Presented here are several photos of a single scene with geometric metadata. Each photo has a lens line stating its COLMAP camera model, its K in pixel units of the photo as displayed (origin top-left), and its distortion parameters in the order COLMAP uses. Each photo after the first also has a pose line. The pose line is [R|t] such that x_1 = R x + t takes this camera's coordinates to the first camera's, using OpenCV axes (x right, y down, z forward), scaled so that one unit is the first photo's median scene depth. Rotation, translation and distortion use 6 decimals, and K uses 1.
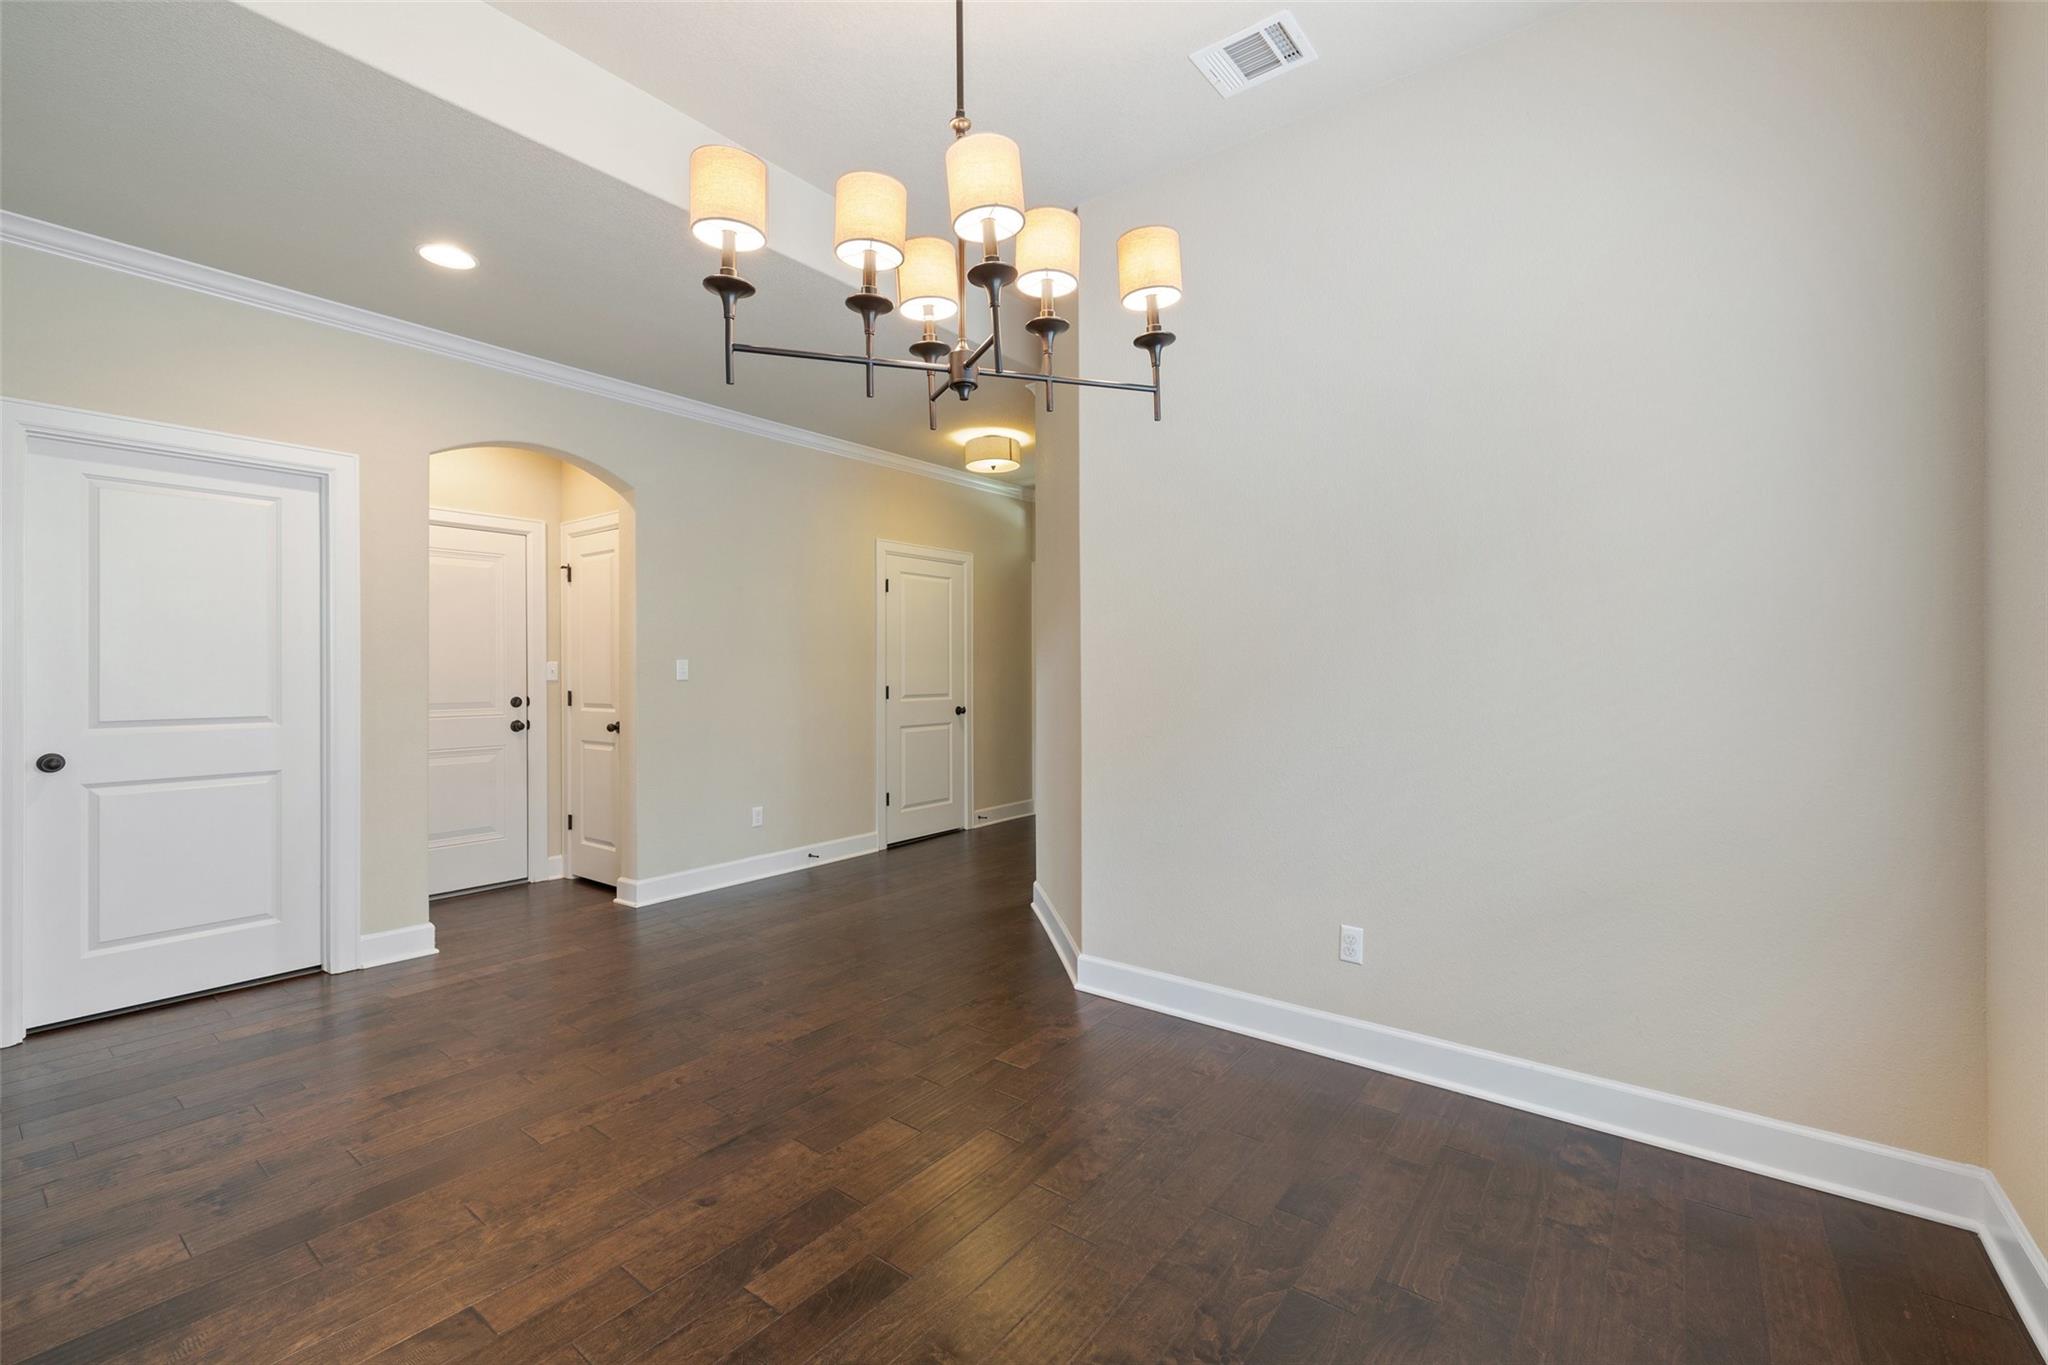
lens RADIAL K [[863.5, 0, 1022.7], [0, 863.5, 666.7], [0, 0, 1]] dist [0.001317, 0.000177]
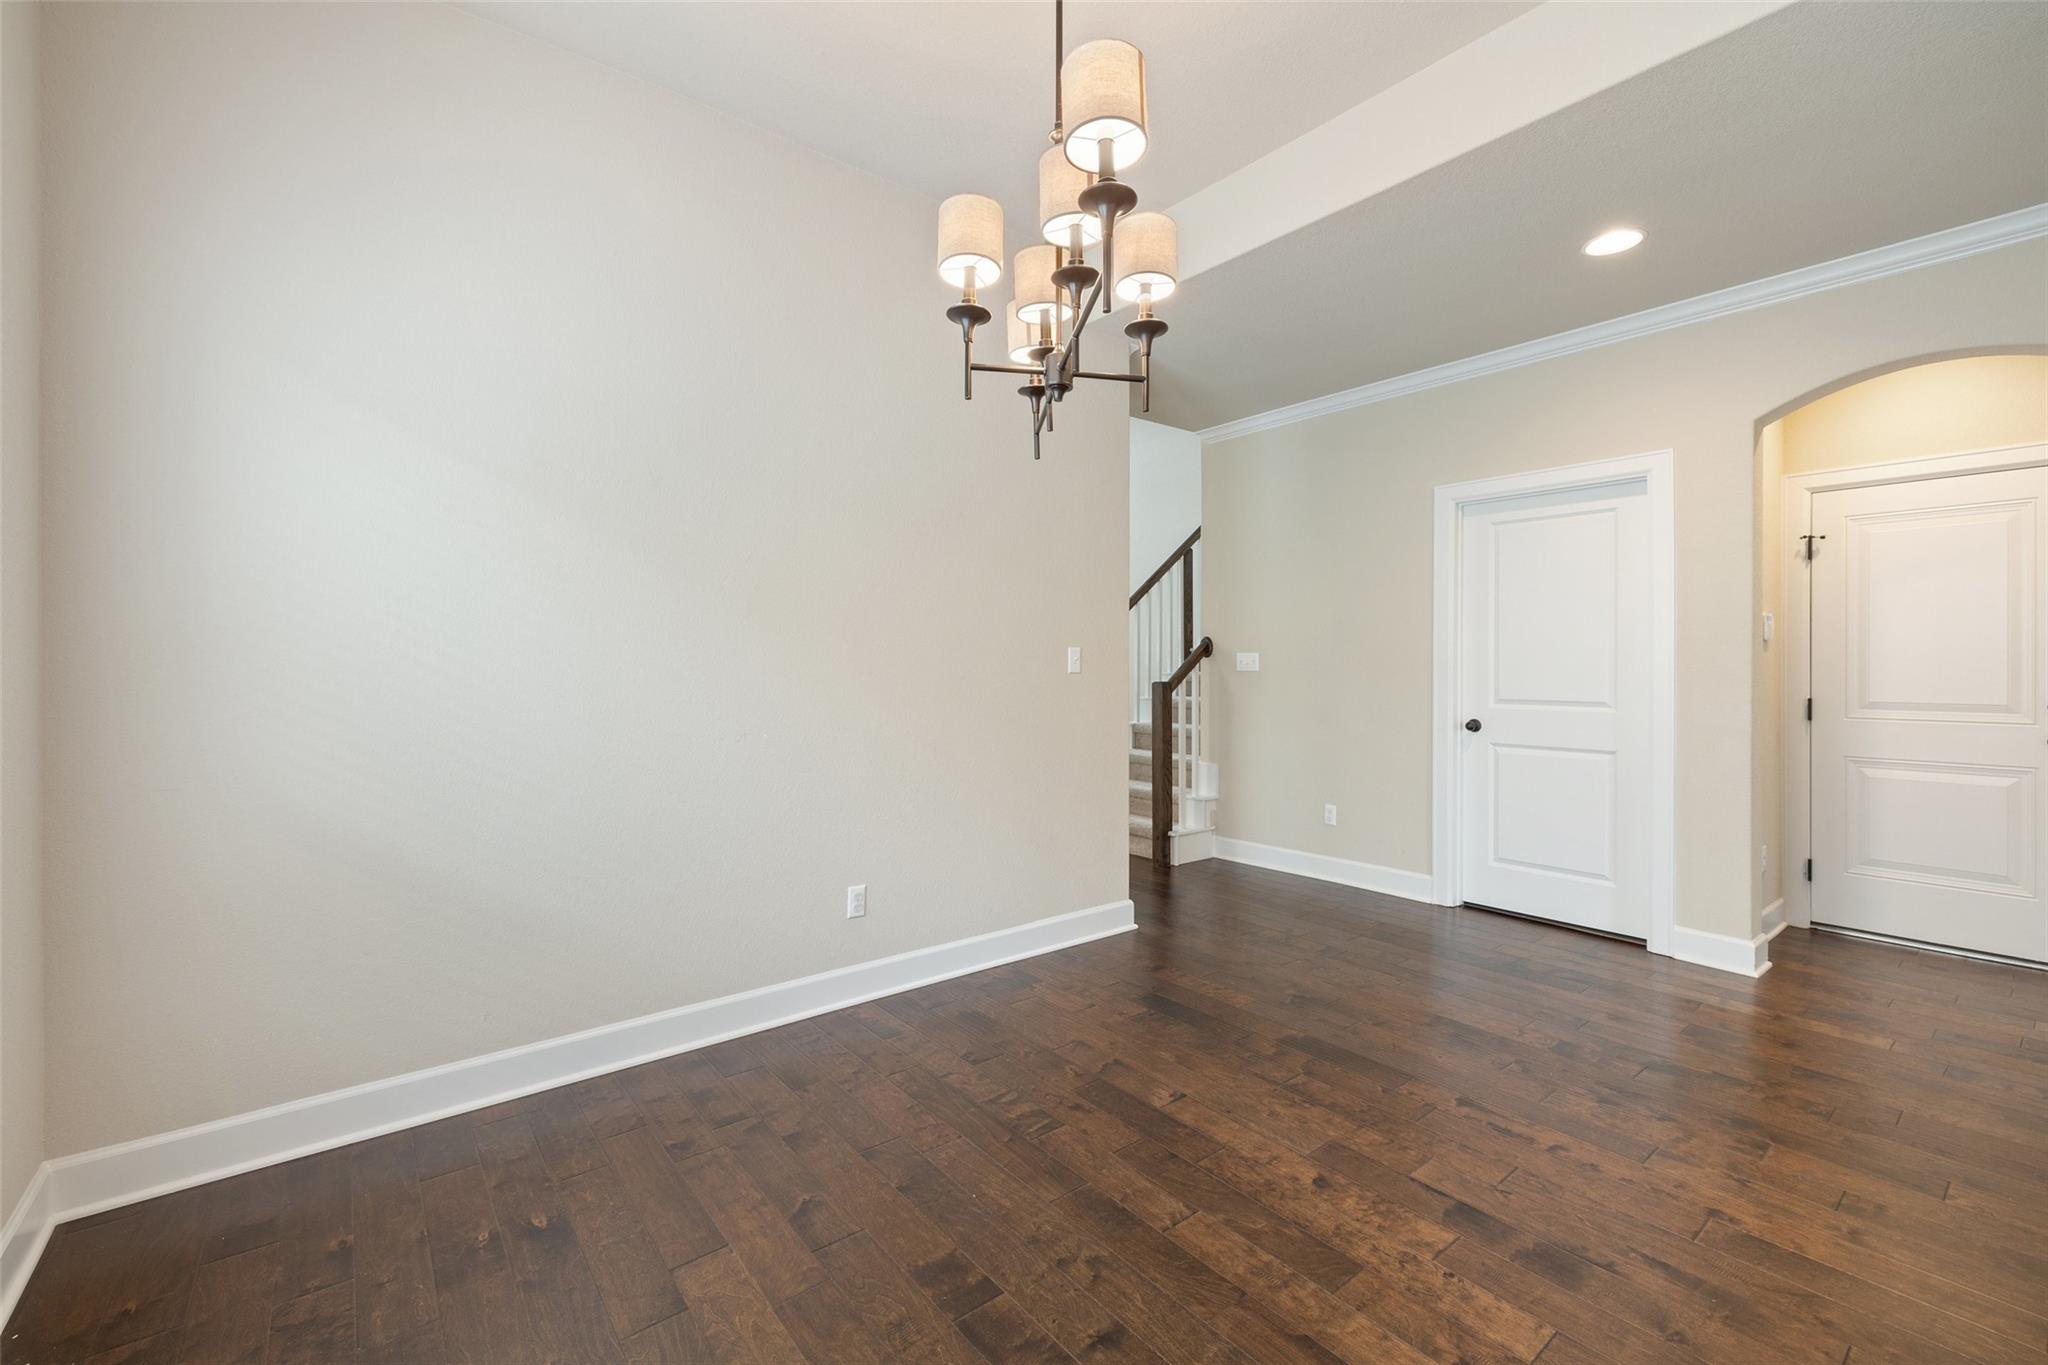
lens RADIAL K [[863.5, 0, 1022.7], [0, 863.5, 666.7], [0, 0, 1]] dist [0.001317, 0.000177]
pose [[-0.241844, 0.006335, -0.970295, 0.467124], [0.004479, 0.999975, 0.005413, 0.000741], [0.970305, -0.003037, -0.241866, 0.597136]]
